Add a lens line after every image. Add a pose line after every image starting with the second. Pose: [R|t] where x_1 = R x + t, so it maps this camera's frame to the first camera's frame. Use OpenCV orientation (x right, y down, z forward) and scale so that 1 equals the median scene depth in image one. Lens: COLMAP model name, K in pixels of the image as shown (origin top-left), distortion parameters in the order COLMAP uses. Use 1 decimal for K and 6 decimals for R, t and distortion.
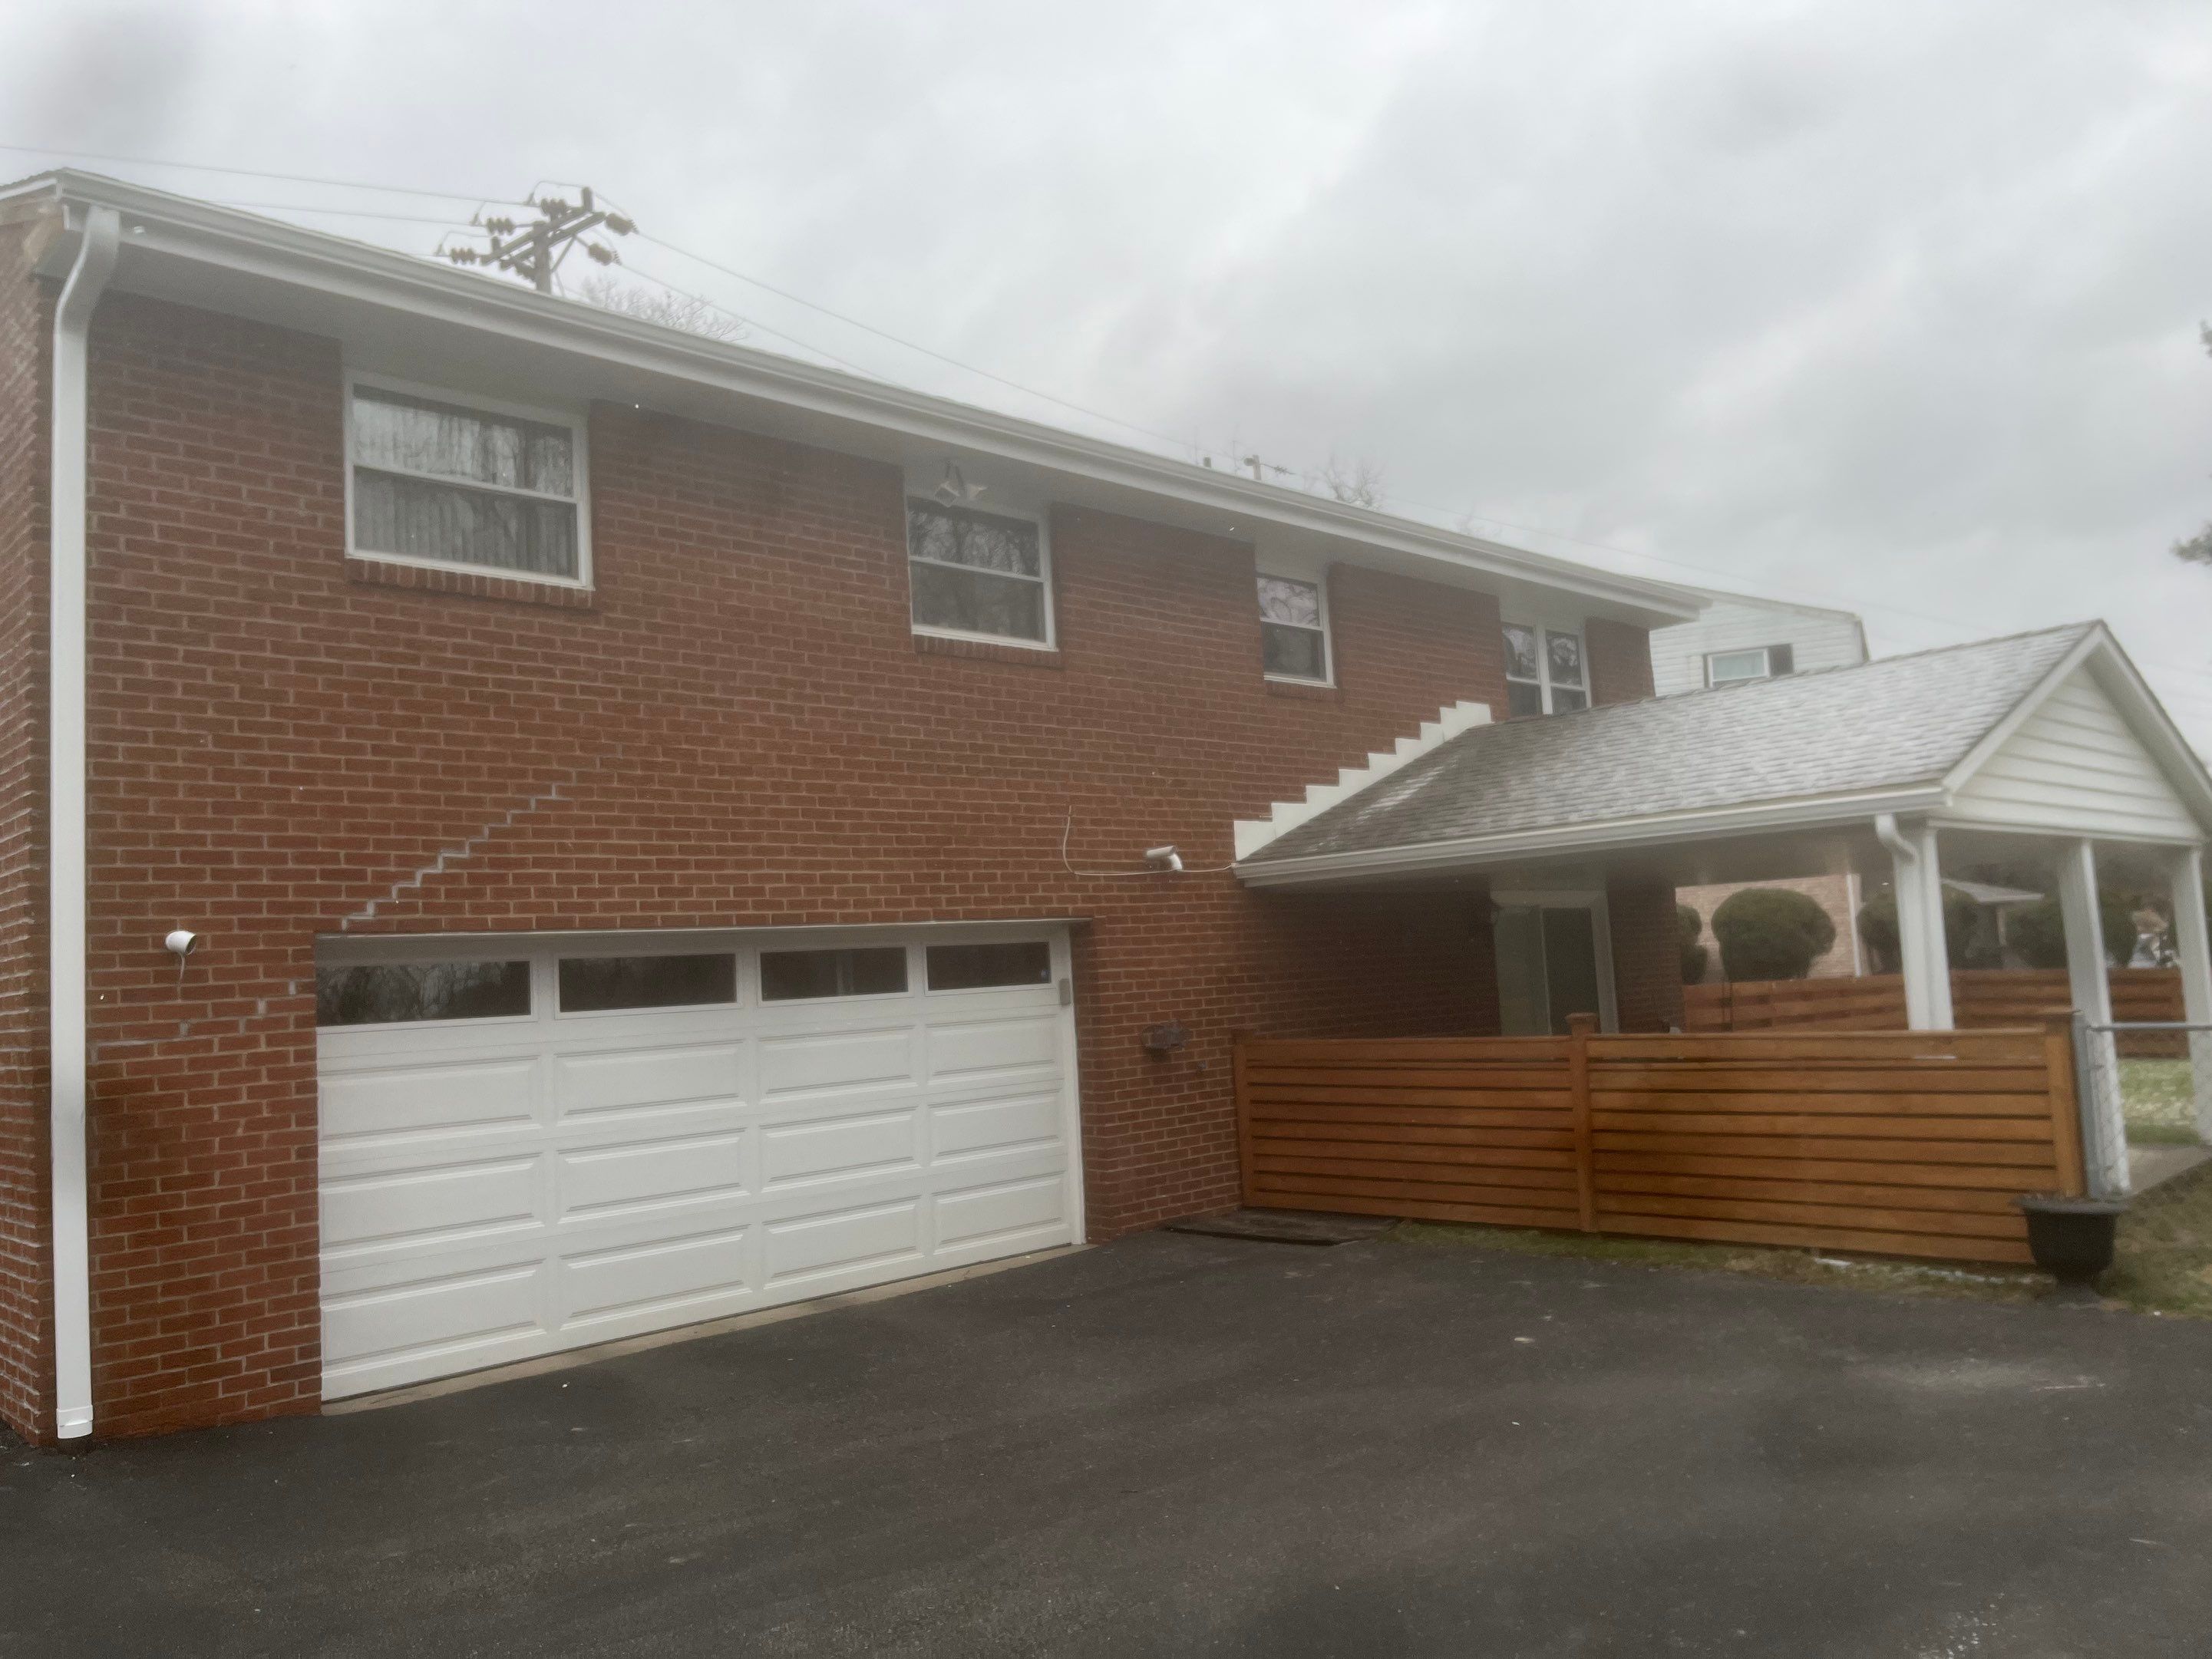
lens RADIAL K [[1665.4, 0, 1107.6], [0, 1665.4, 859.4], [0, 0, 1]] dist [0.035386, -0.035275]
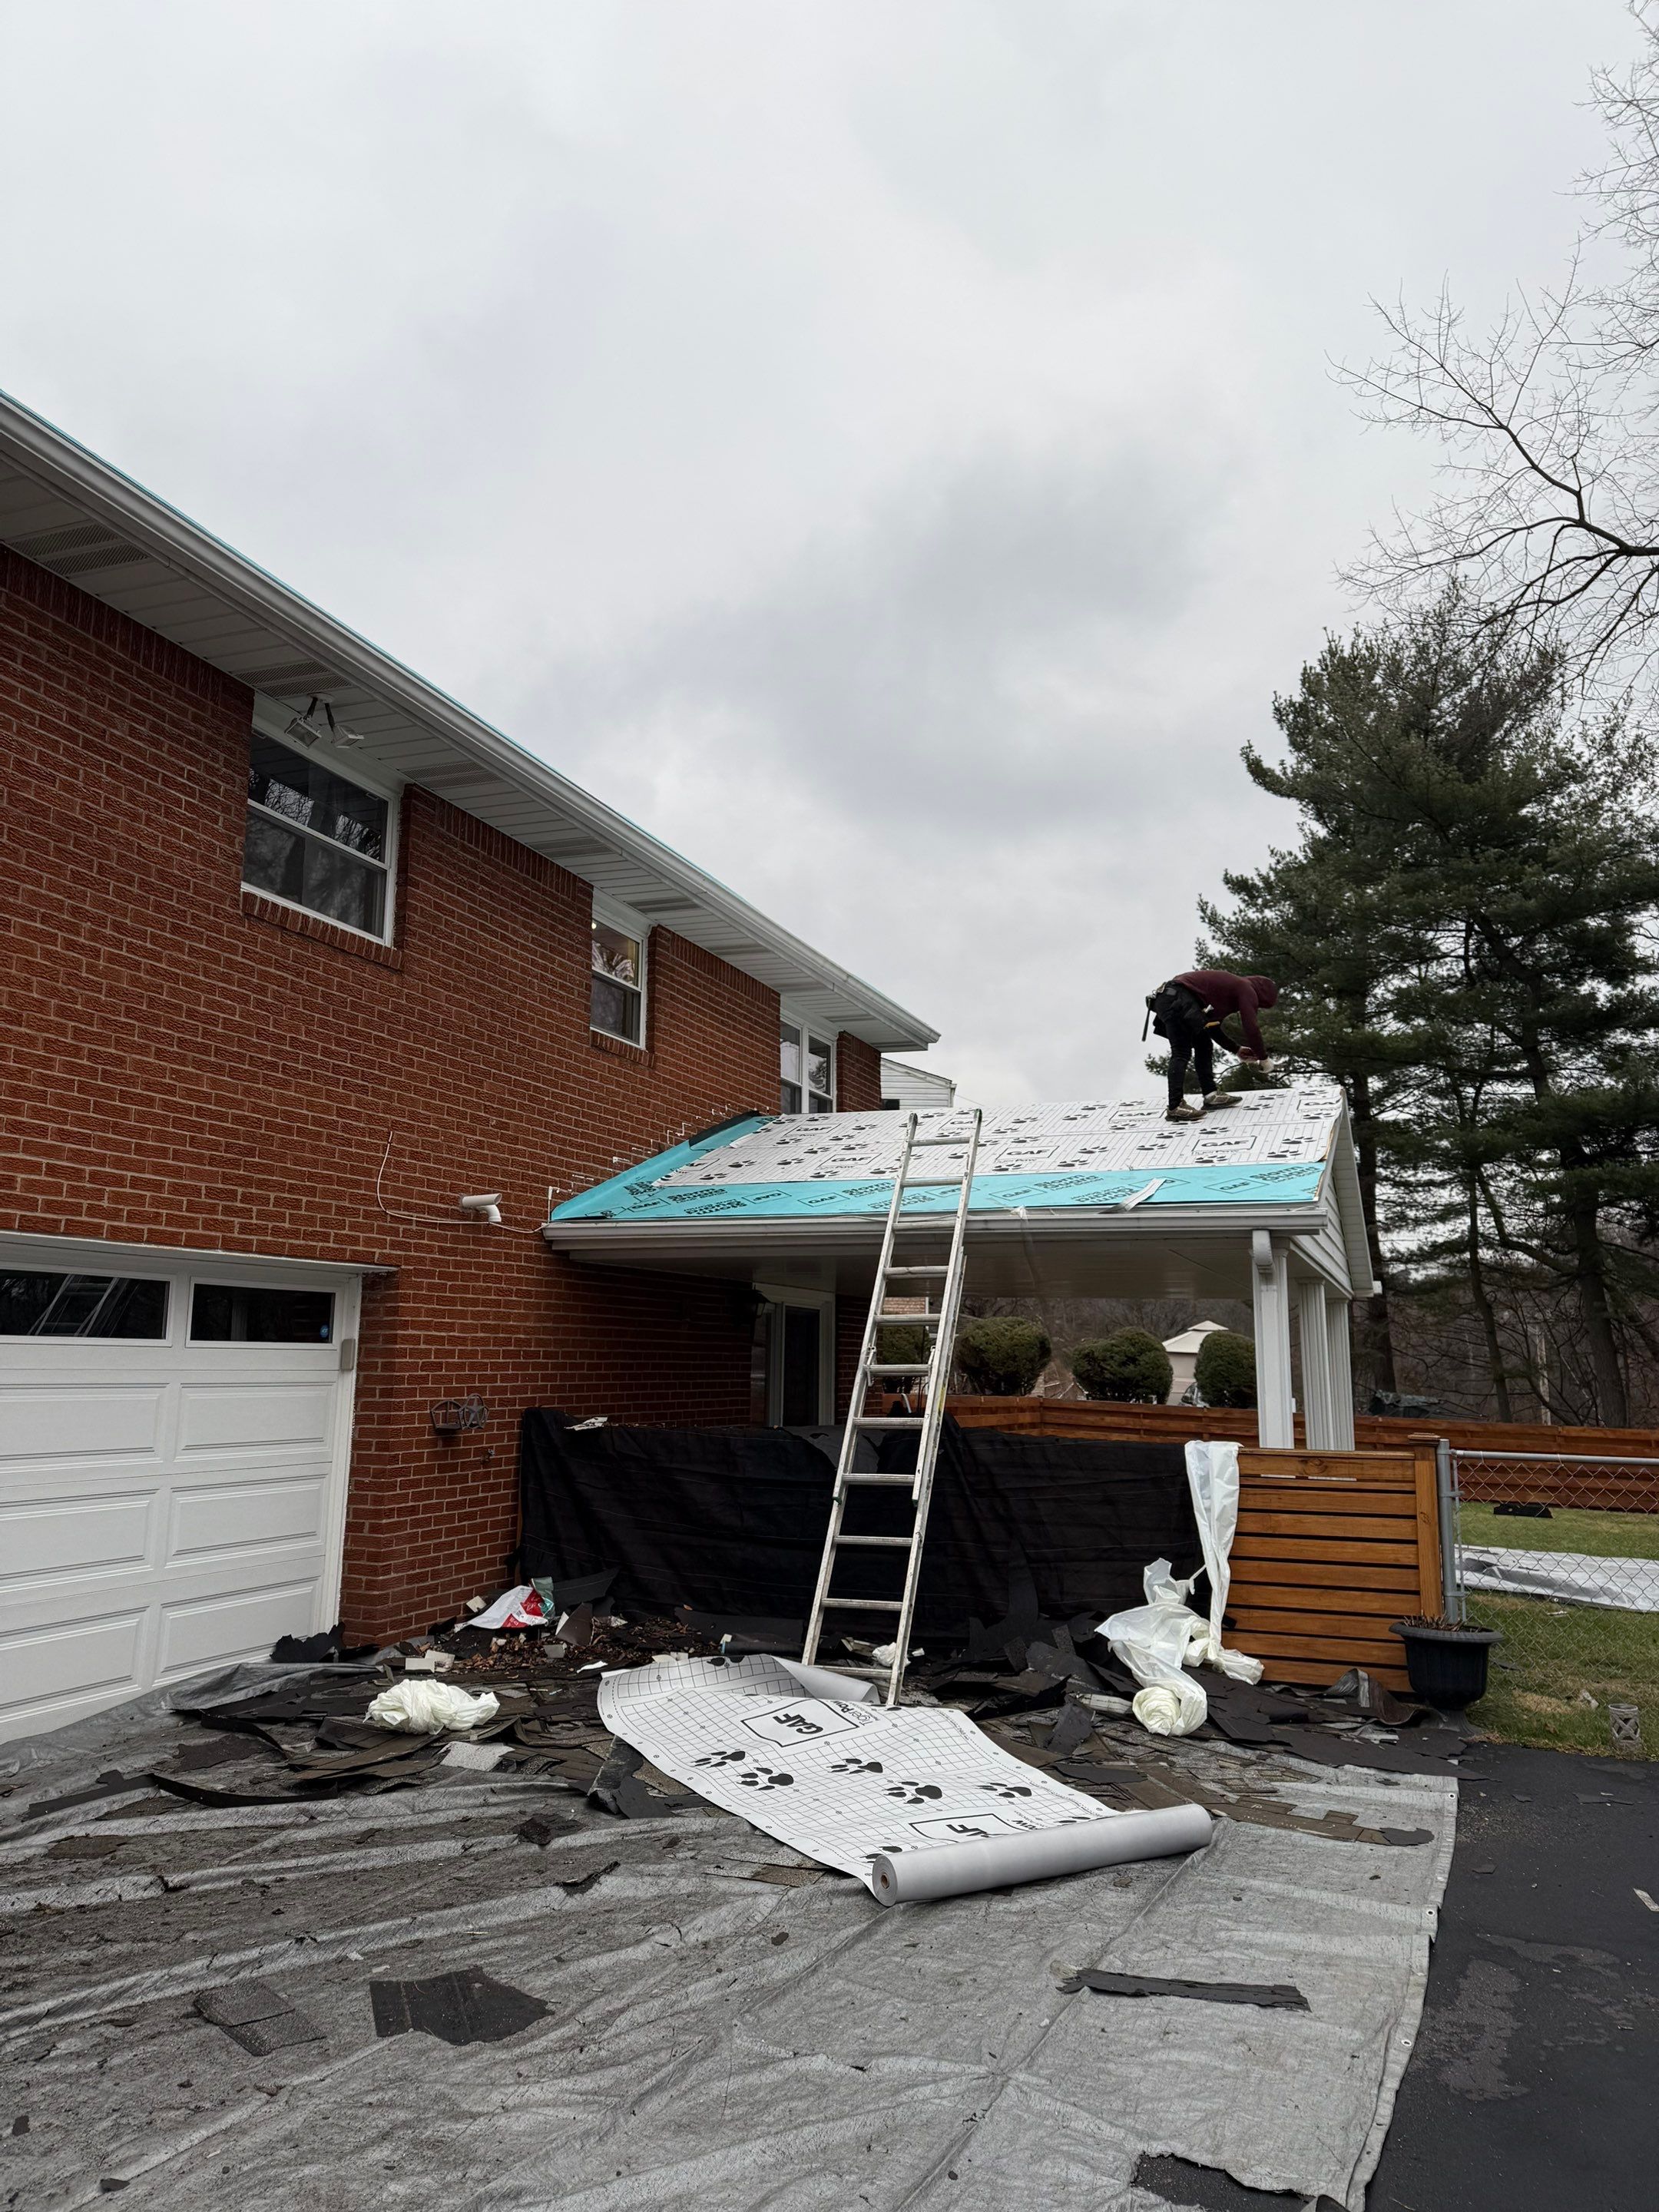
lens RADIAL K [[1545.0, 0, 894.3], [0, 1545.0, 1099.2], [0, 0, 1]] dist [0.082738, -0.215867]
pose [[0.904932, 0.138165, 0.402503, -0.109165], [-0.095337, 0.987607, -0.124670, 0.024857], [-0.414740, 0.074445, 0.906890, 0.177624]]
